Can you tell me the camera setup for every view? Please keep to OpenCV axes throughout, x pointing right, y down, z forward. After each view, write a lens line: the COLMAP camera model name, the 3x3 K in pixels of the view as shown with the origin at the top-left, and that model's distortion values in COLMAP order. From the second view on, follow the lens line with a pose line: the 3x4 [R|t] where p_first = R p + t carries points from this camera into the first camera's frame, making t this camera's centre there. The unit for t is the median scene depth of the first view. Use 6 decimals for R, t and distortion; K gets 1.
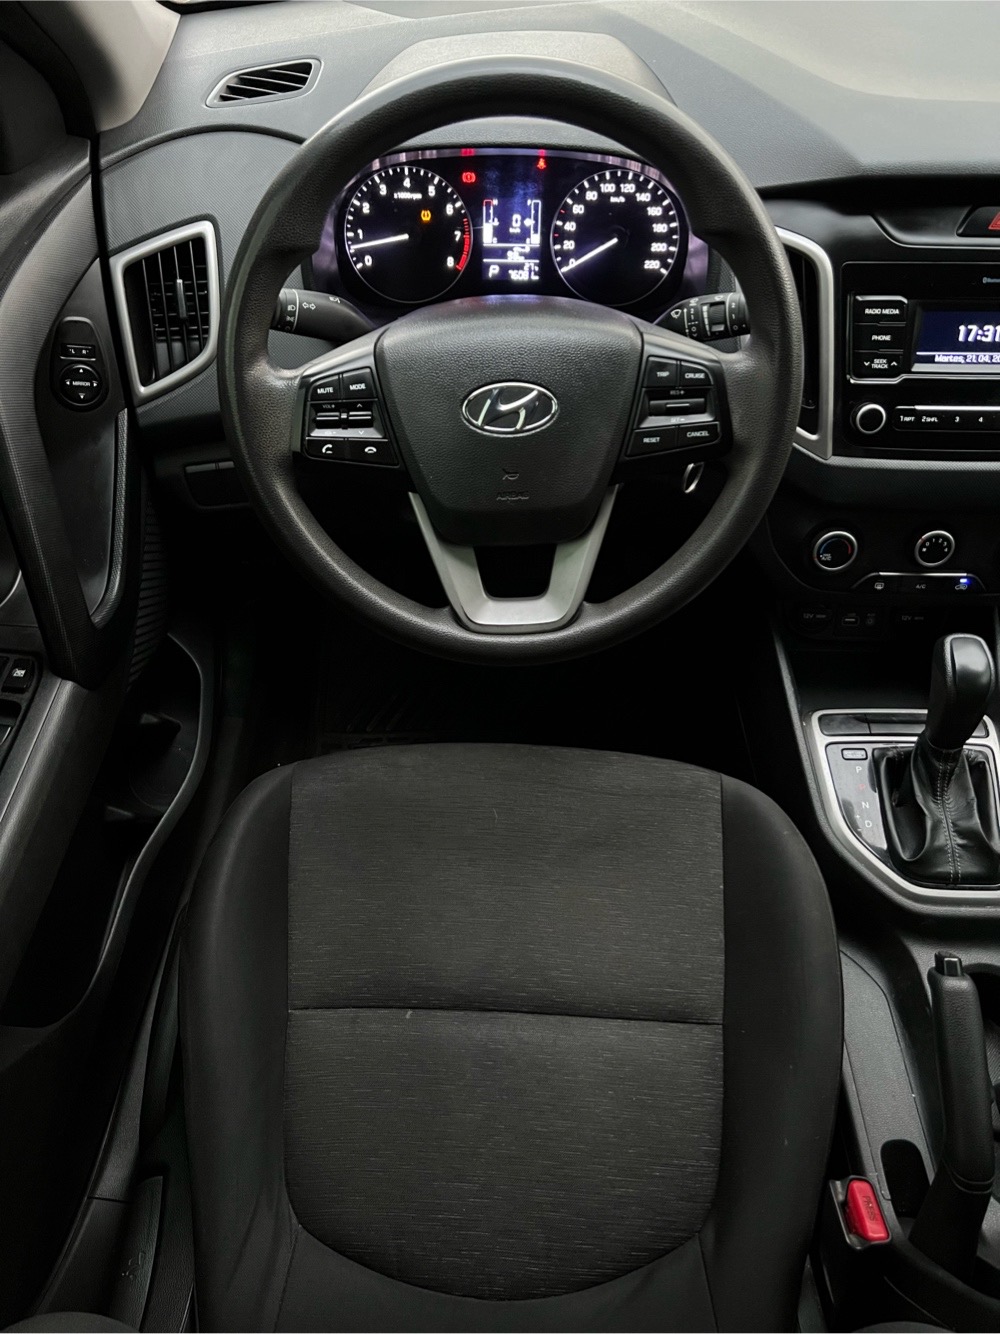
lens RADIAL K [[1004.2, 0, 500.0], [0, 1004.2, 640.1], [0, 0, 1]] dist [0.022604, -0.034302]
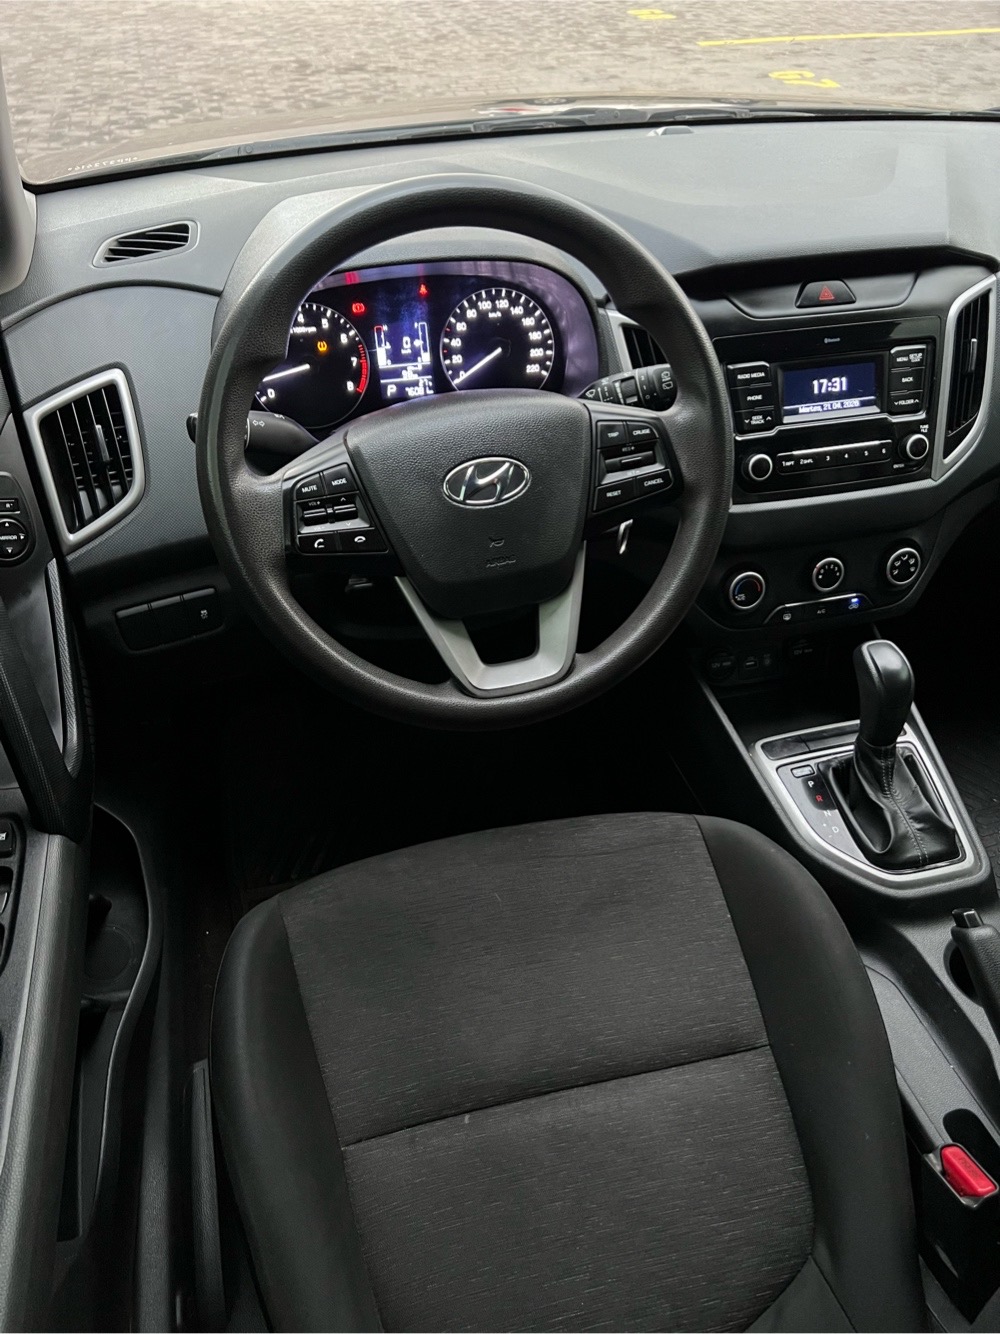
lens RADIAL K [[1004.2, 0, 500.0], [0, 1004.2, 640.1], [0, 0, 1]] dist [0.022604, -0.034302]
pose [[0.962462, -0.163176, 0.216887, -0.193372], [0.195646, 0.970960, -0.137697, 0.068959], [-0.188120, 0.174961, 0.966437, -0.007520]]
